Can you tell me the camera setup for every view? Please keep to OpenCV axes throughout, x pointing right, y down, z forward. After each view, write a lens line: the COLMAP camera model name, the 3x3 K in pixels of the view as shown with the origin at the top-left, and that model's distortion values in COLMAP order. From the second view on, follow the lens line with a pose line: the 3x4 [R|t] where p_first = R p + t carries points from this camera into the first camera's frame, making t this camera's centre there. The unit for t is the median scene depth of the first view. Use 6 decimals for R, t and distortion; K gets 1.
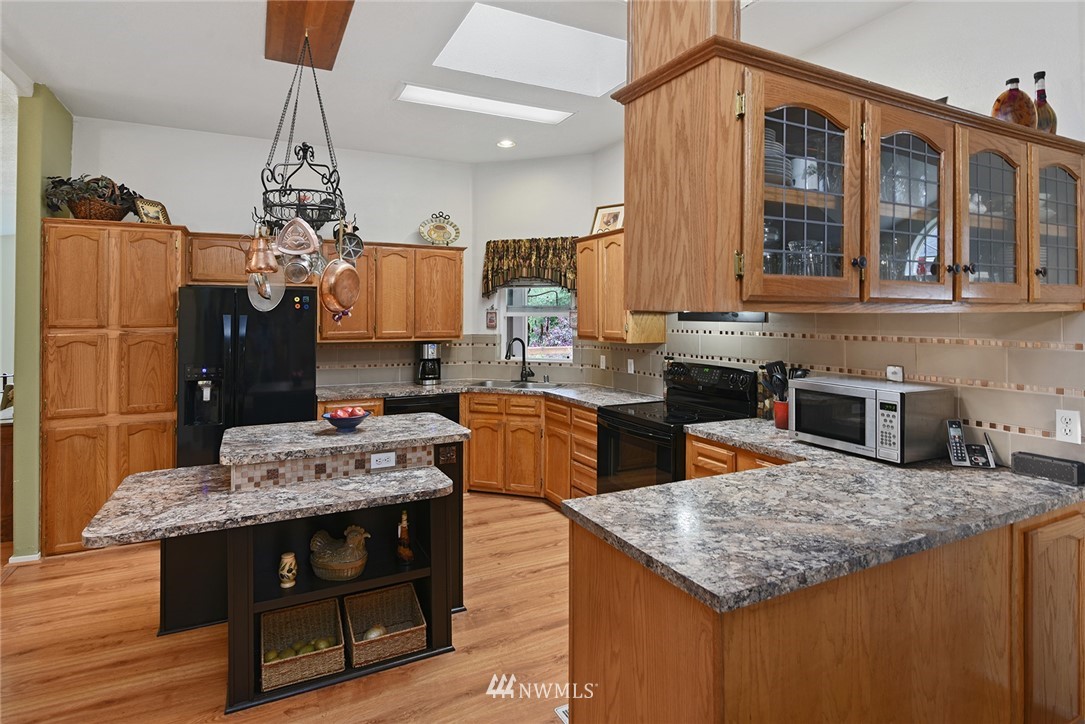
lens RADIAL K [[574.7, 0, 534.5], [0, 574.7, 313.2], [0, 0, 1]] dist [0.021084, 0.001028]
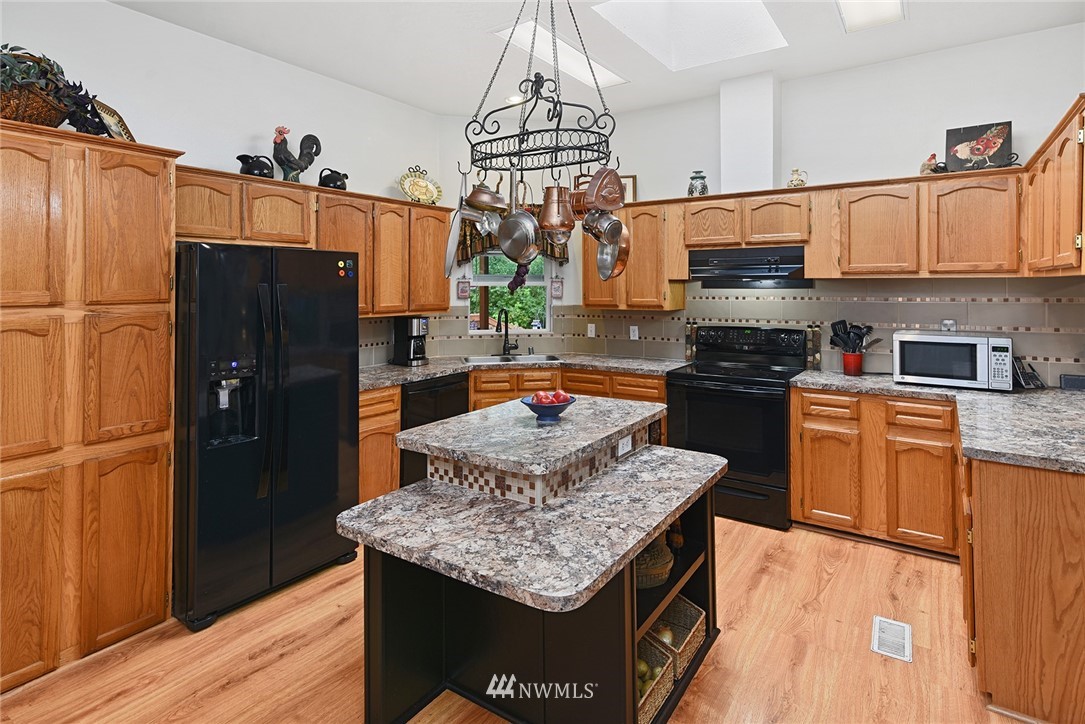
lens RADIAL K [[574.7, 0, 546.3], [0, 574.7, 284.8], [0, 0, 1]] dist [0.021084, 0.001028]
pose [[0.865040, -0.003180, 0.501693, -0.595092], [0.002635, 0.999995, 0.001795, 0.003201], [-0.501697, -0.000231, 0.865044, 0.212860]]
